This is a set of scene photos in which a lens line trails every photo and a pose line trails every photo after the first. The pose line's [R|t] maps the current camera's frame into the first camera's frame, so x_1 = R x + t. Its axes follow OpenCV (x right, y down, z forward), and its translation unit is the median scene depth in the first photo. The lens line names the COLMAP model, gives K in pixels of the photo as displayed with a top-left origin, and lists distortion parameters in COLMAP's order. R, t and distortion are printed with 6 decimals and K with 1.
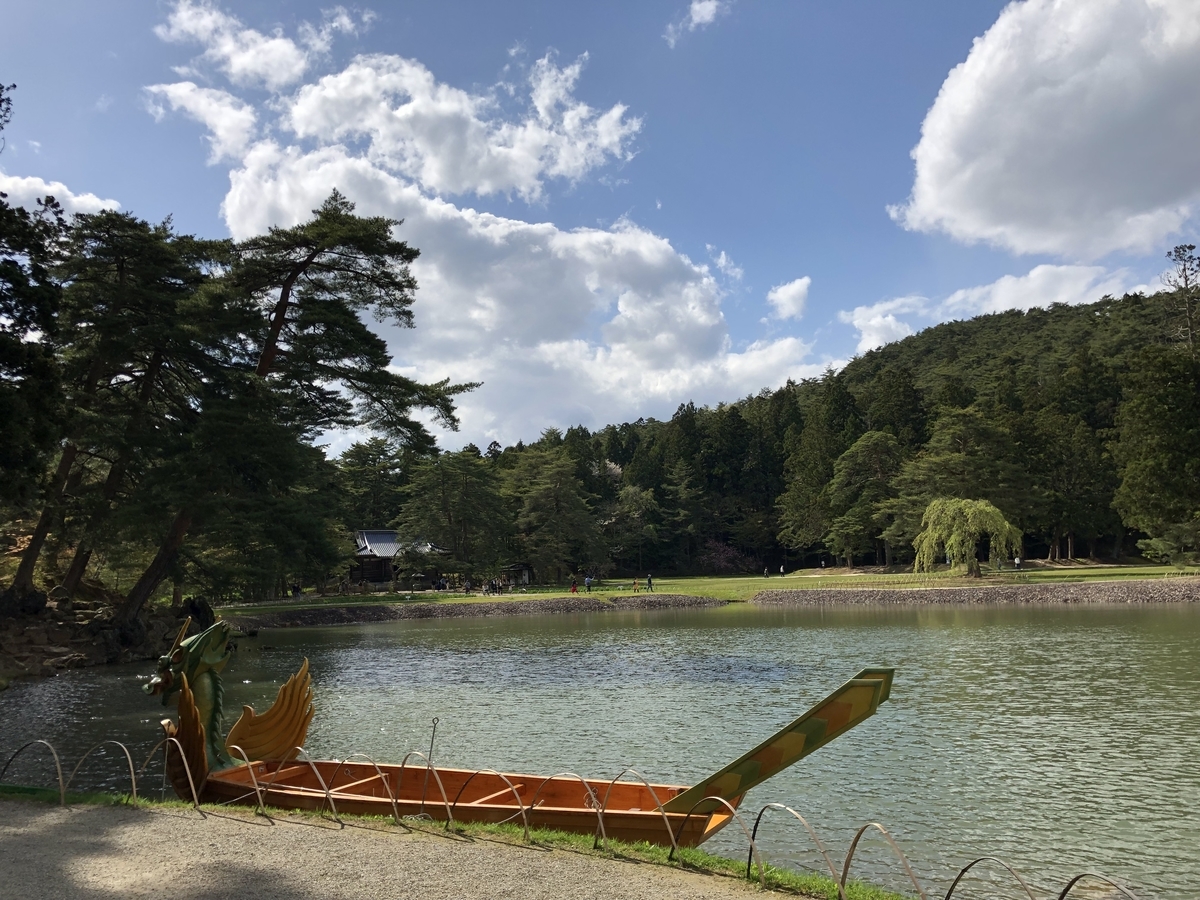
lens RADIAL K [[1009.3, 0, 600.0], [0, 1009.3, 450.0], [0, 0, 1]] dist [0.047450, -0.005818]
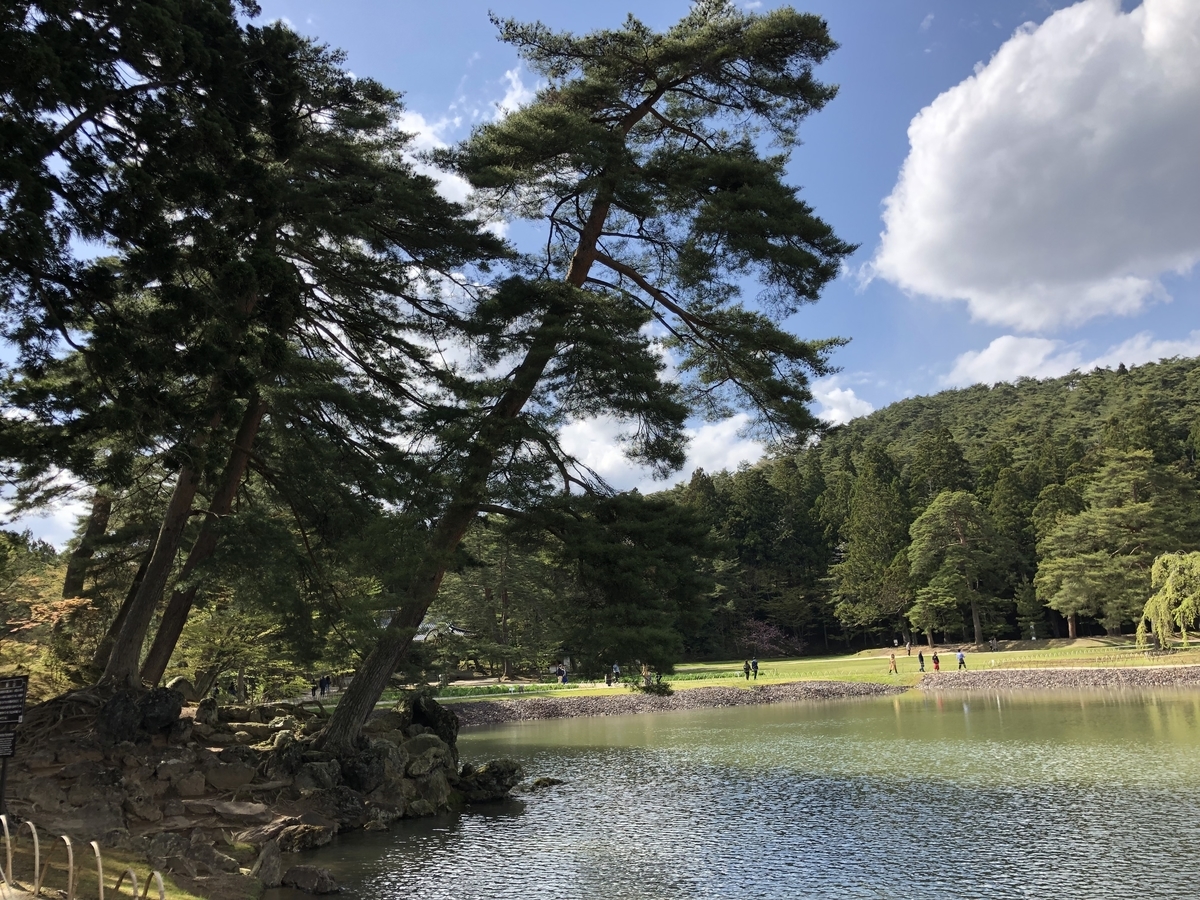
lens RADIAL K [[991.7, 0, 600.0], [0, 991.7, 450.0], [0, 0, 1]] dist [0.014596, 0.000239]
pose [[0.994193, 0.003327, 0.107561, -0.115060], [0.006413, 0.995914, -0.090081, 0.019506], [-0.107421, 0.090247, 0.990109, 0.139765]]
